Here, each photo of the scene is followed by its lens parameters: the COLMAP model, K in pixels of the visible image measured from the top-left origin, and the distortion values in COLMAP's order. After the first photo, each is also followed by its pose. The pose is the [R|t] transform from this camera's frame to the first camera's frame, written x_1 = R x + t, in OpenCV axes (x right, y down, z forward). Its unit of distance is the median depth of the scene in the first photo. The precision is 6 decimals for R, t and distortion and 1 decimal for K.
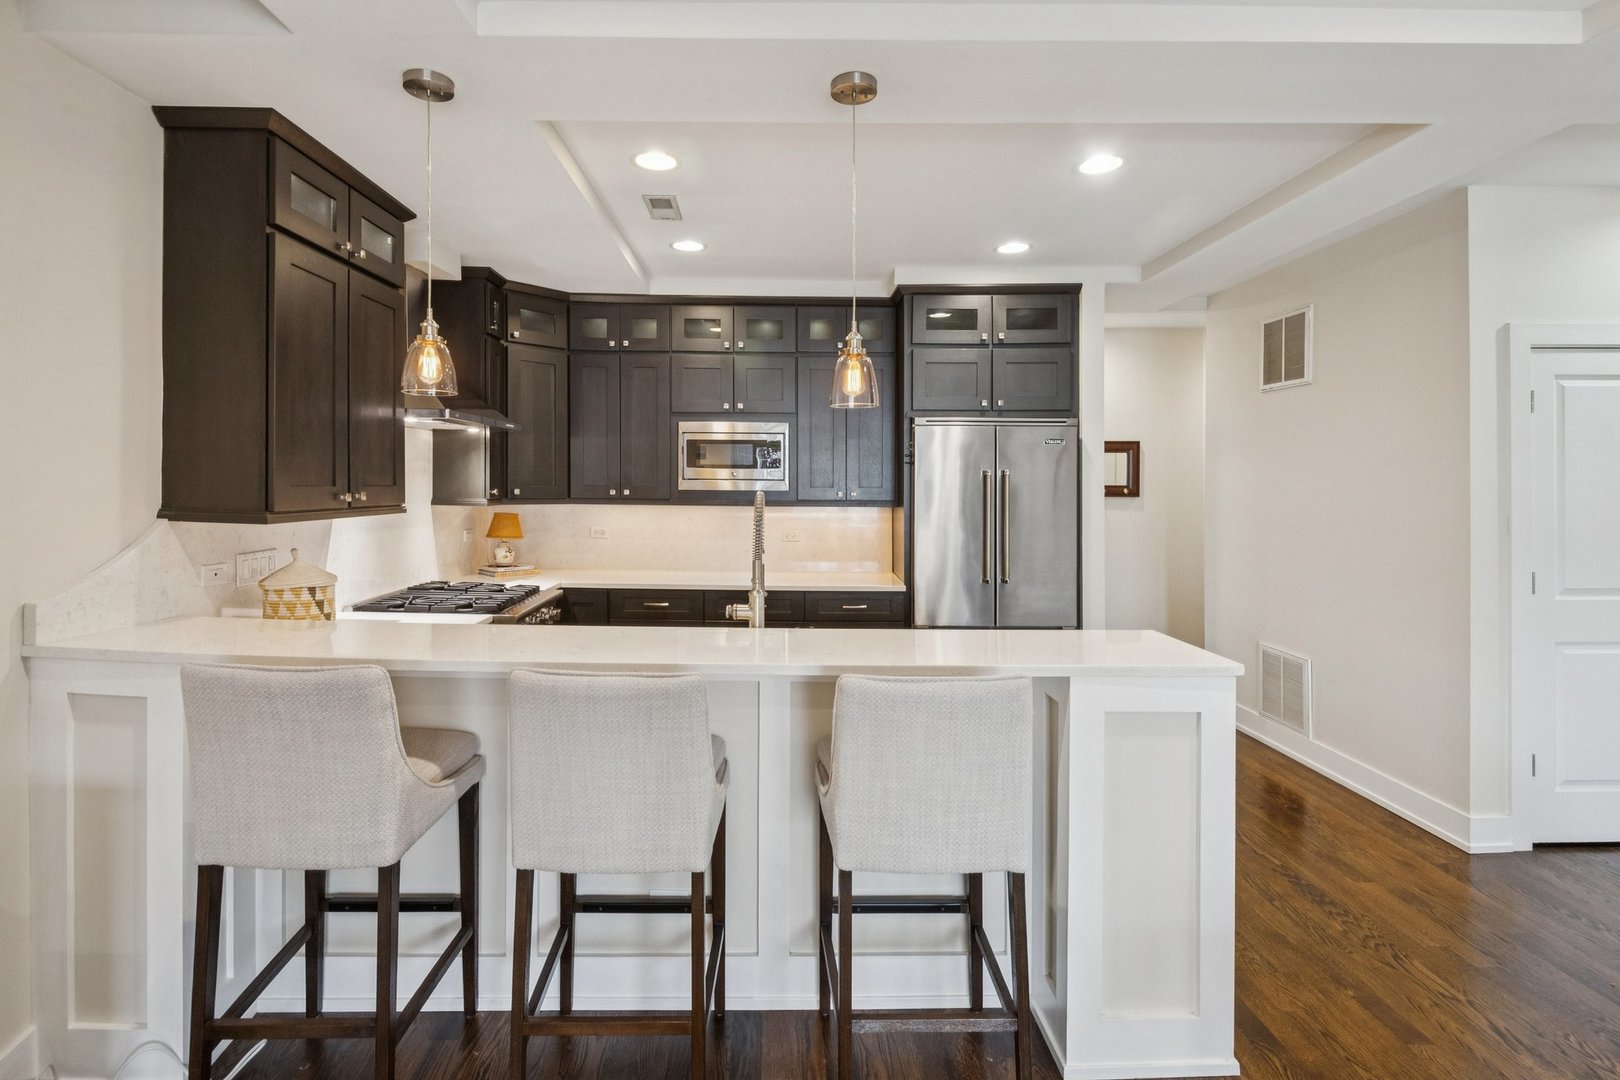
lens RADIAL K [[755.5, 0, 811.3], [0, 755.5, 480.1], [0, 0, 1]] dist [0.000915, 0.000378]
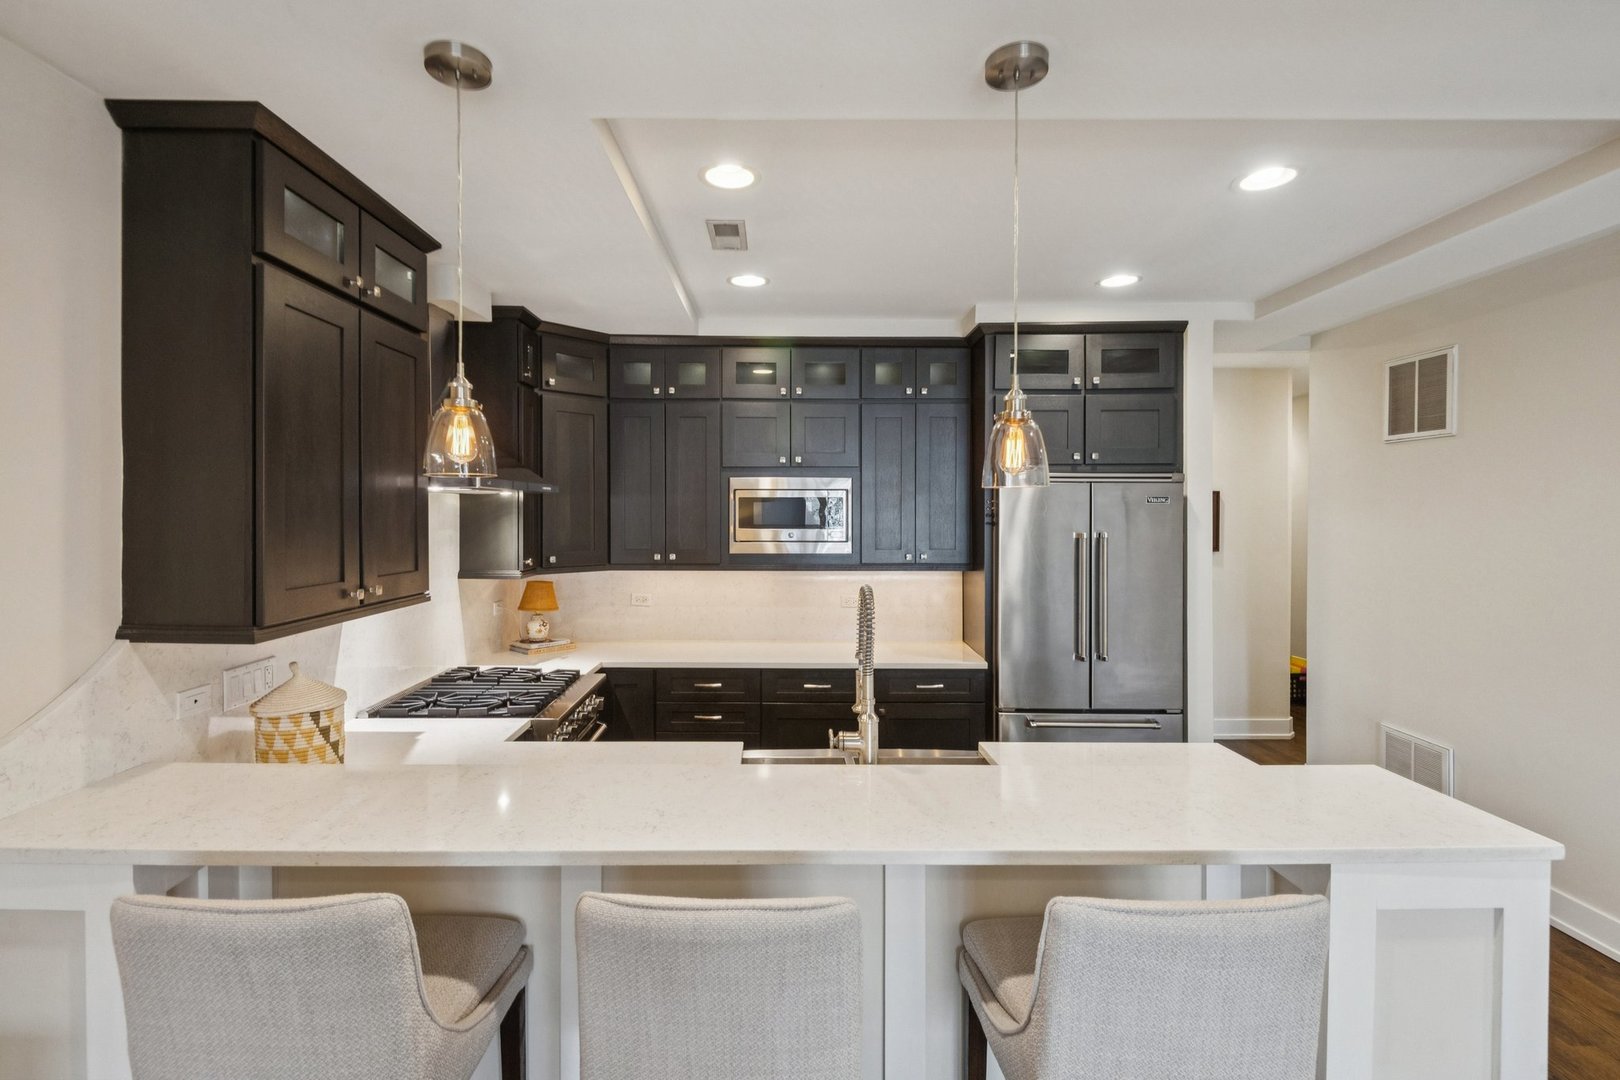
lens RADIAL K [[738.8, 0, 807.0], [0, 738.8, 516.9], [0, 0, 1]] dist [-0.014989, -0.001079]
pose [[0.999831, -0.001000, -0.018346, -0.077952], [0.001110, 0.999982, 0.005968, -0.040689], [0.018339, -0.005988, 0.999814, 0.145351]]
